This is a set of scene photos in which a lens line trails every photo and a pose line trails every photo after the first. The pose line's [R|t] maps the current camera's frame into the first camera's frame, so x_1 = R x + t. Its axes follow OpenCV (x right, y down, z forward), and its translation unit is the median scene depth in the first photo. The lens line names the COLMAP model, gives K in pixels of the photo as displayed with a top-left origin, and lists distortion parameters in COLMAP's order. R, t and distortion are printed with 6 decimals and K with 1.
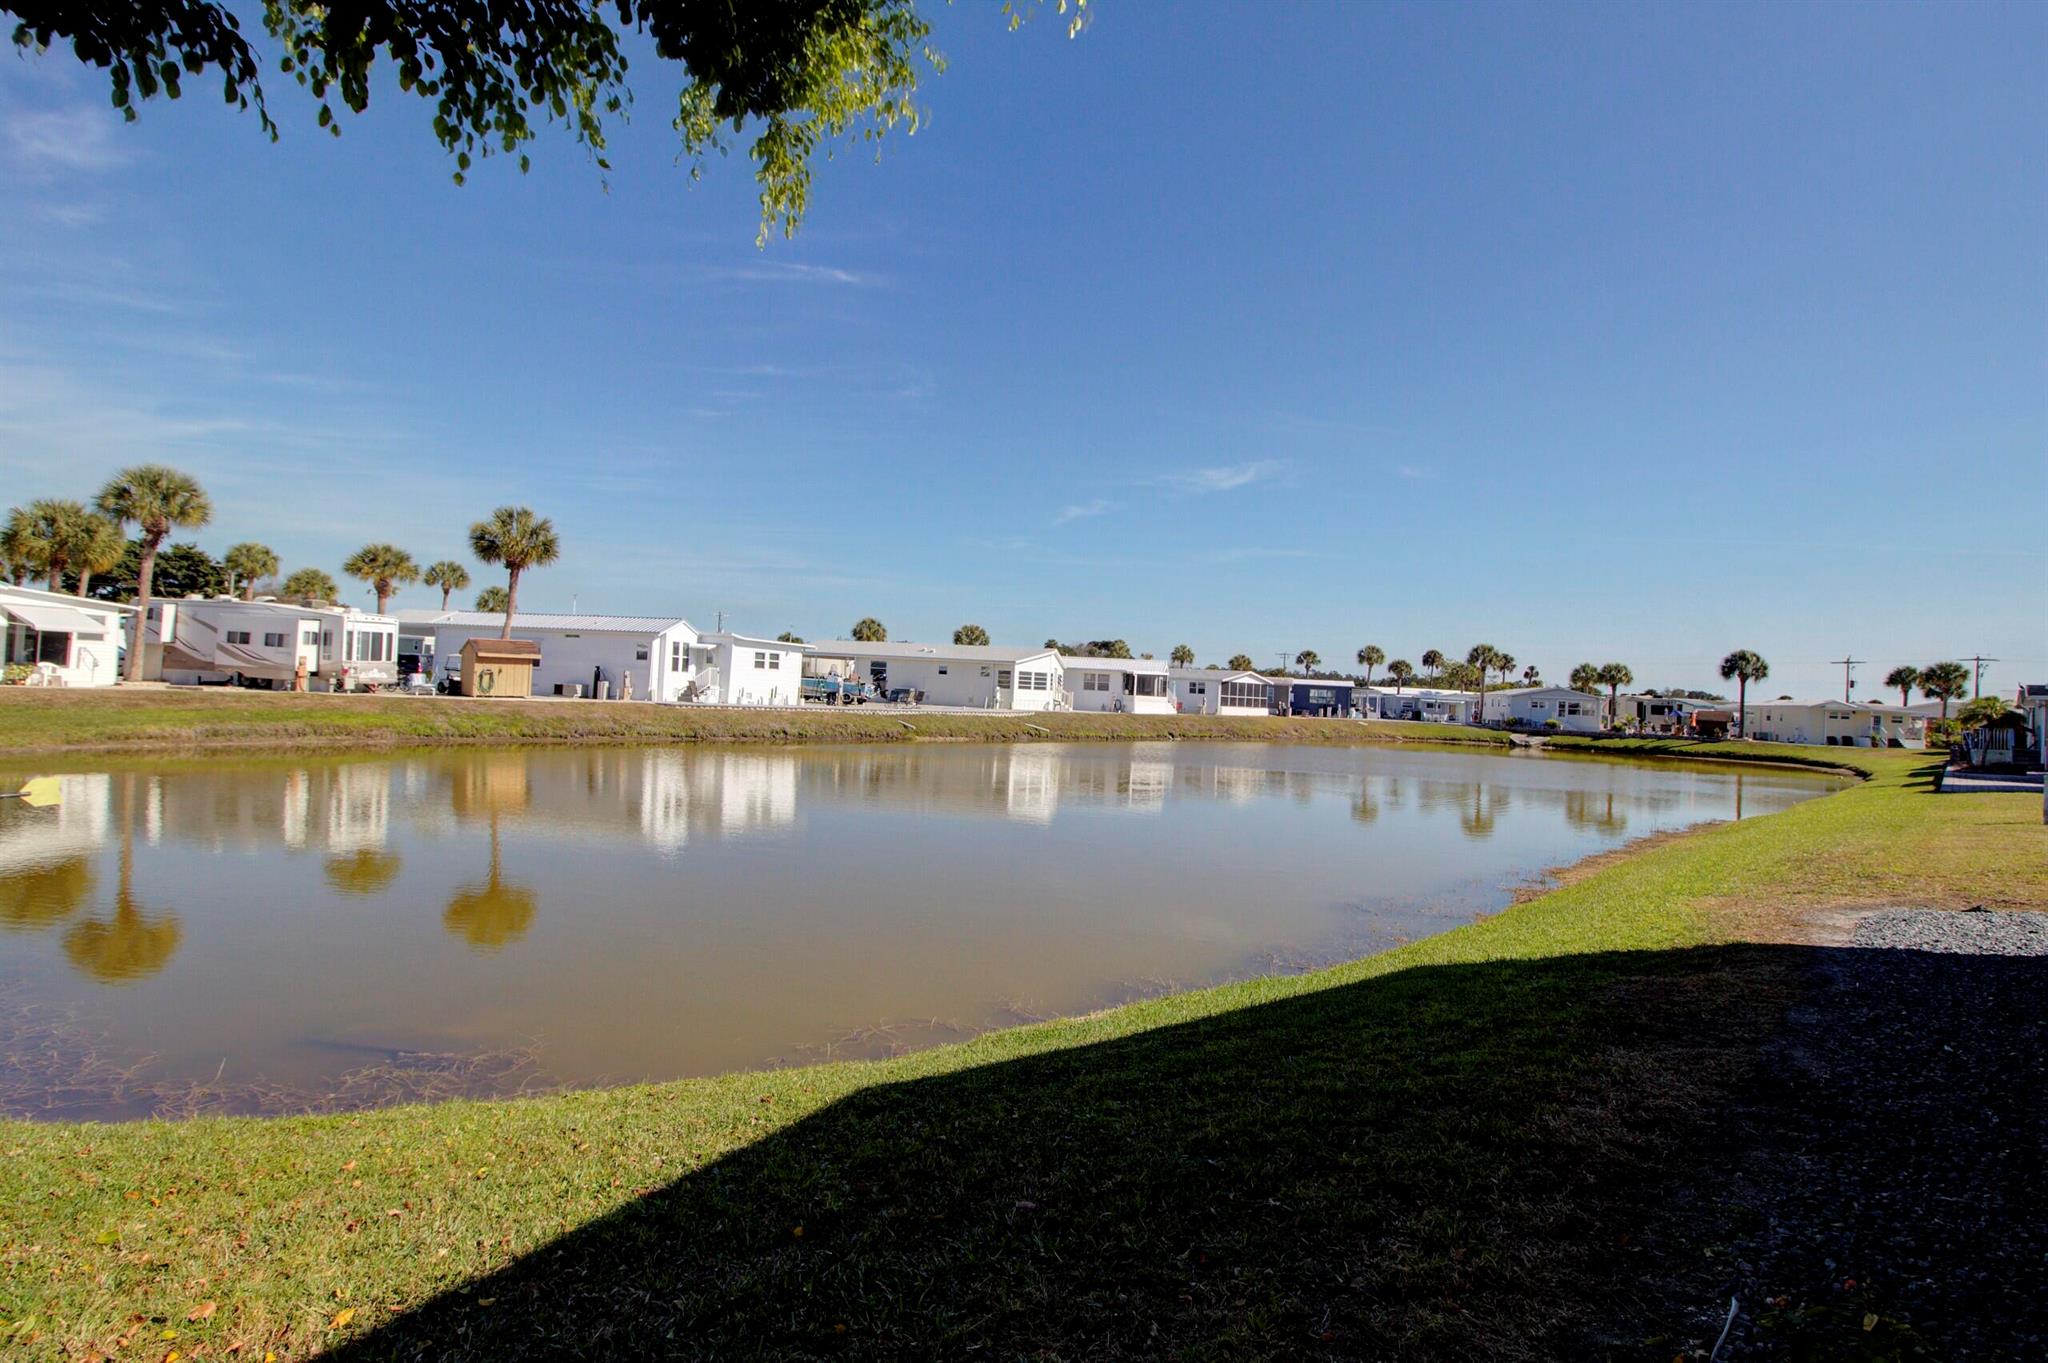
lens RADIAL K [[991.0, 0, 1022.5], [0, 991.0, 691.7], [0, 0, 1]] dist [0.000284, -0.000970]
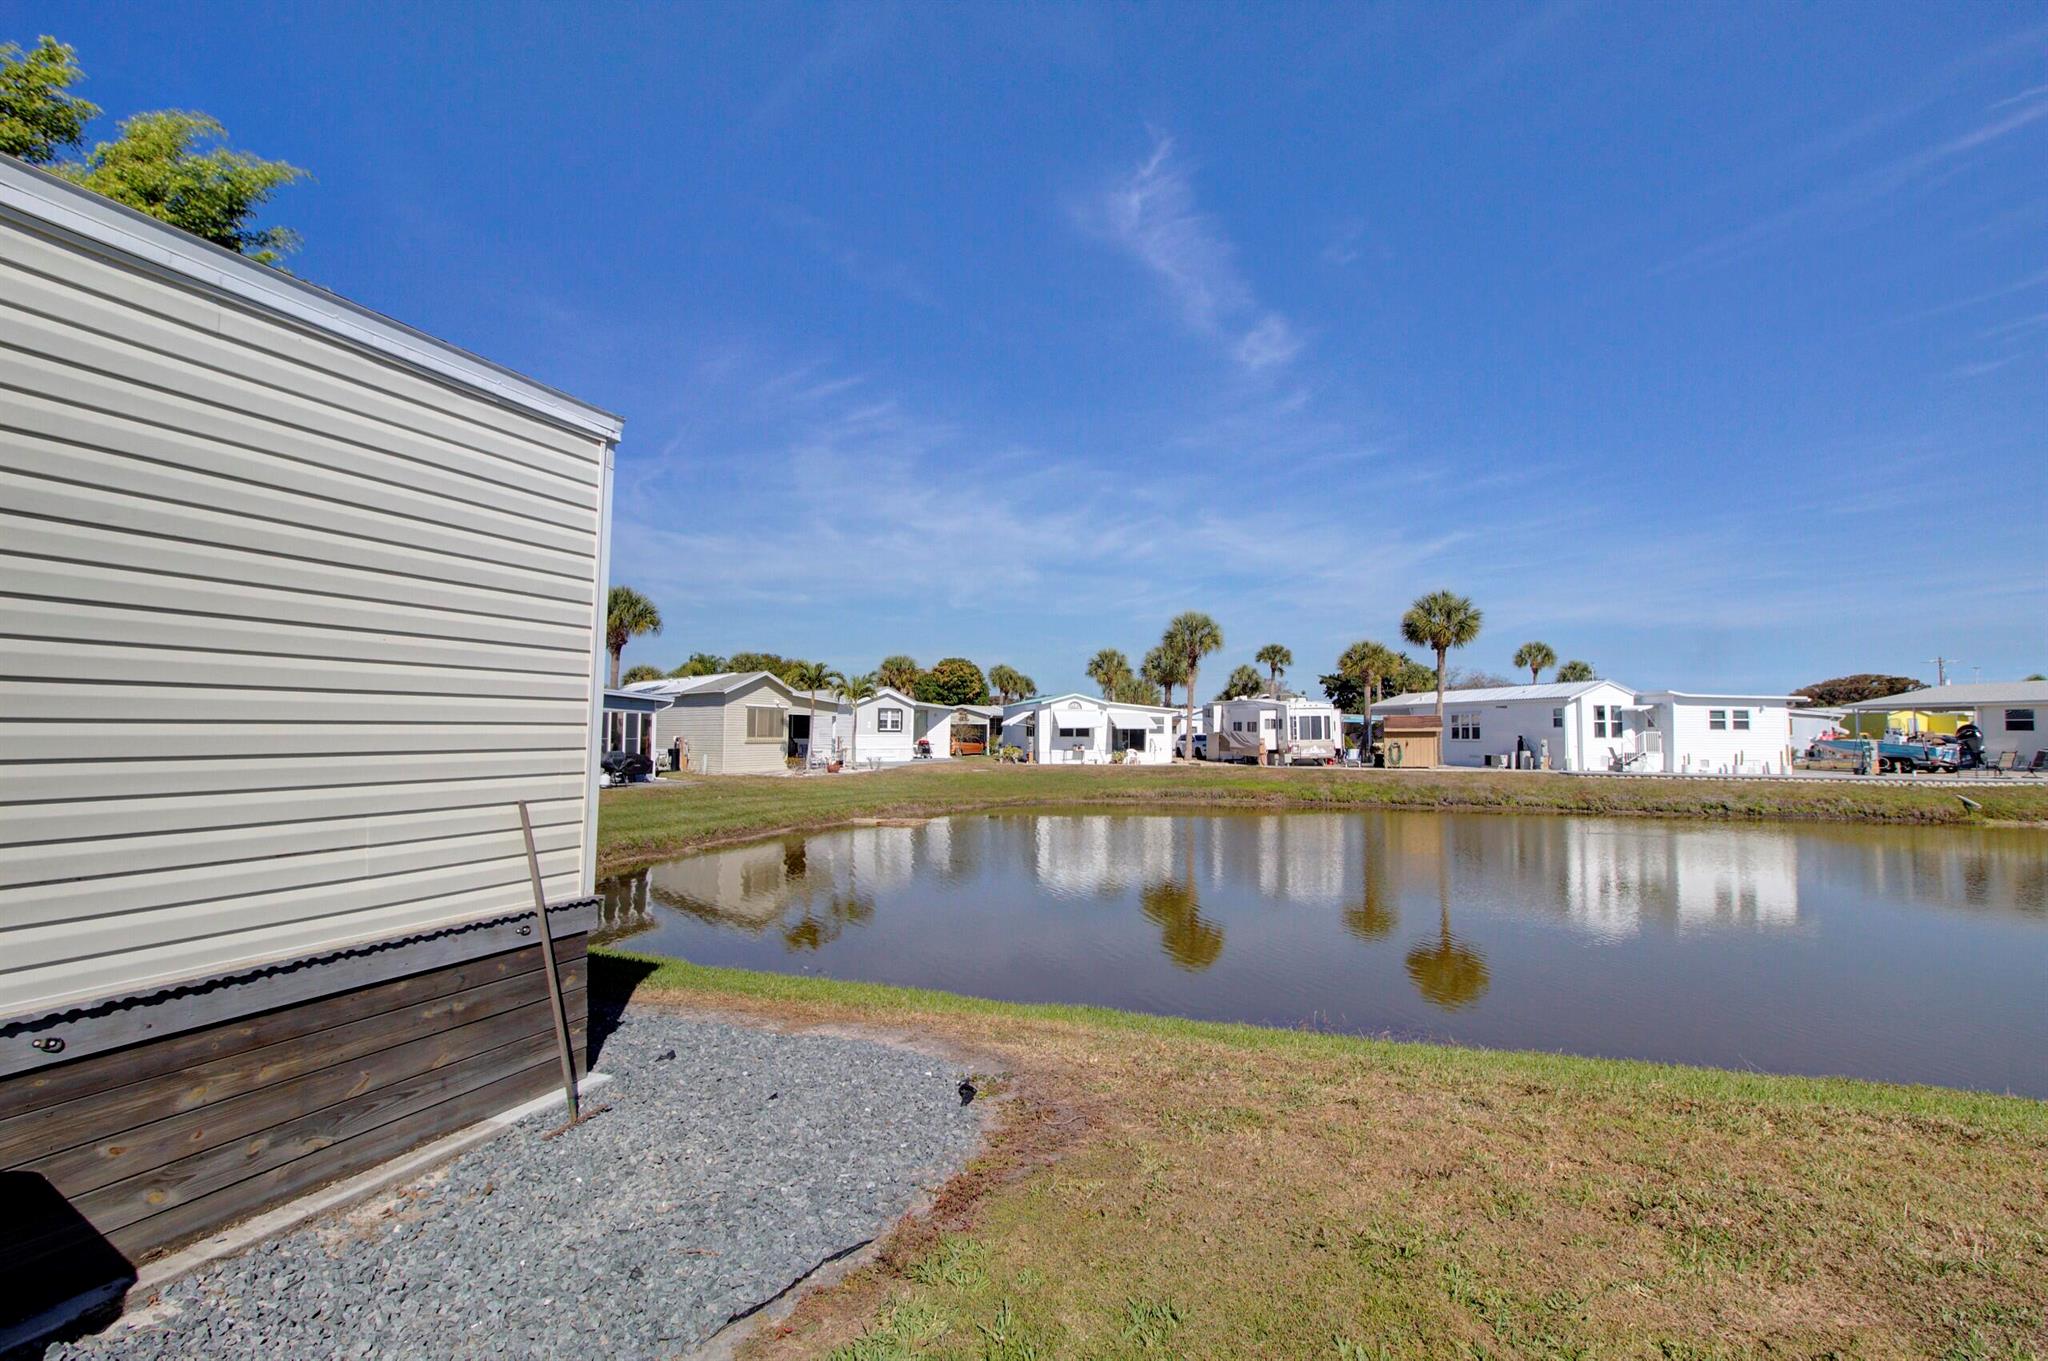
lens RADIAL K [[991.0, 0, 1031.5], [0, 991.0, 678.8], [0, 0, 1]] dist [0.000284, -0.000970]
pose [[0.426819, -0.096299, -0.899195, 0.260339], [0.013203, 0.994872, -0.100278, 0.010657], [0.904241, 0.030928, 0.425902, 0.135205]]
